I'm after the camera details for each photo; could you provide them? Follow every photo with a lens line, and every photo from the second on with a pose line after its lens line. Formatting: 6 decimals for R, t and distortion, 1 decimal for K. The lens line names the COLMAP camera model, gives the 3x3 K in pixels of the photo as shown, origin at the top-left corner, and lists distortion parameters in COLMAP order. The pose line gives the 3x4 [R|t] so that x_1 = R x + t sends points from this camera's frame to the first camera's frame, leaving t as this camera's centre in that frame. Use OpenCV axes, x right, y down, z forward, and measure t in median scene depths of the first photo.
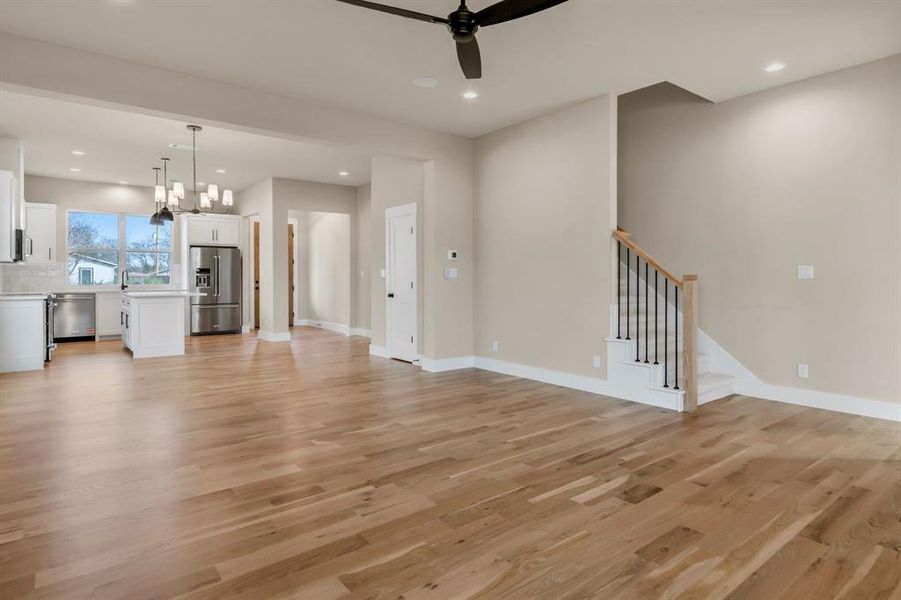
lens RADIAL K [[498.3, 0, 459.5], [0, 498.3, 290.3], [0, 0, 1]] dist [0.002094, 0.016224]
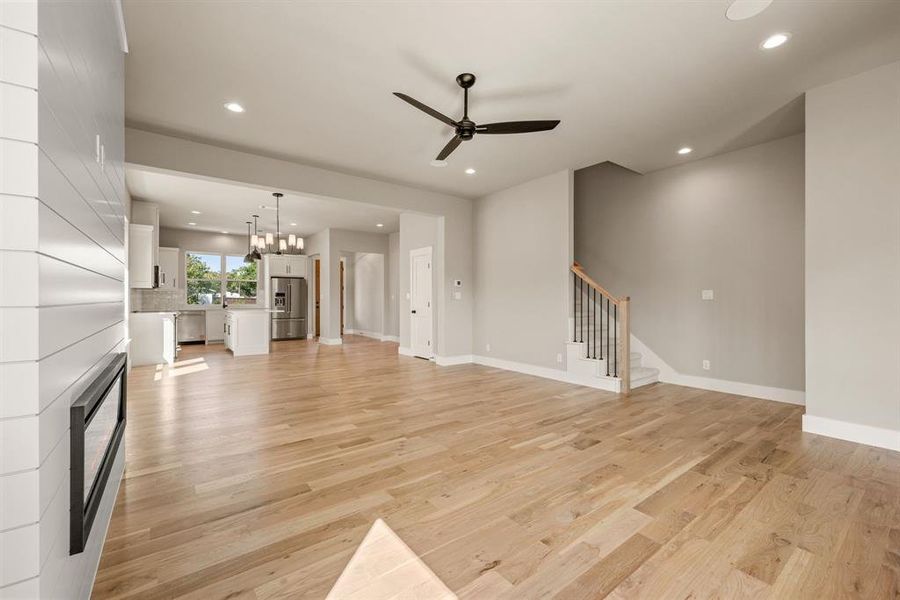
lens RADIAL K [[368.3, 0, 453.0], [0, 368.3, 301.8], [0, 0, 1]] dist [0.013849, 0.000144]
pose [[0.999712, 0.000076, -0.023984, -0.001989], [-0.000568, 0.999790, -0.020508, 0.003186], [0.023977, 0.020515, 0.999502, -0.043853]]
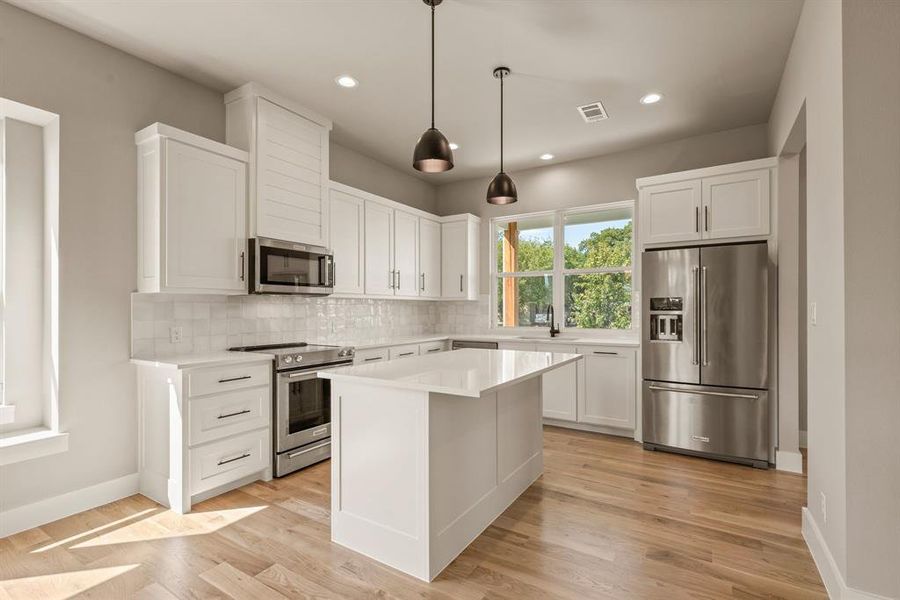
lens RADIAL K [[411.5, 0, 455.1], [0, 411.5, 307.5], [0, 0, 1]] dist [0.002582, 0.000357]
pose [[0.341226, -0.002718, -0.939977, -0.374208], [-0.022908, 0.999675, -0.011207, -0.042833], [0.939702, 0.025357, 0.341053, 1.091947]]
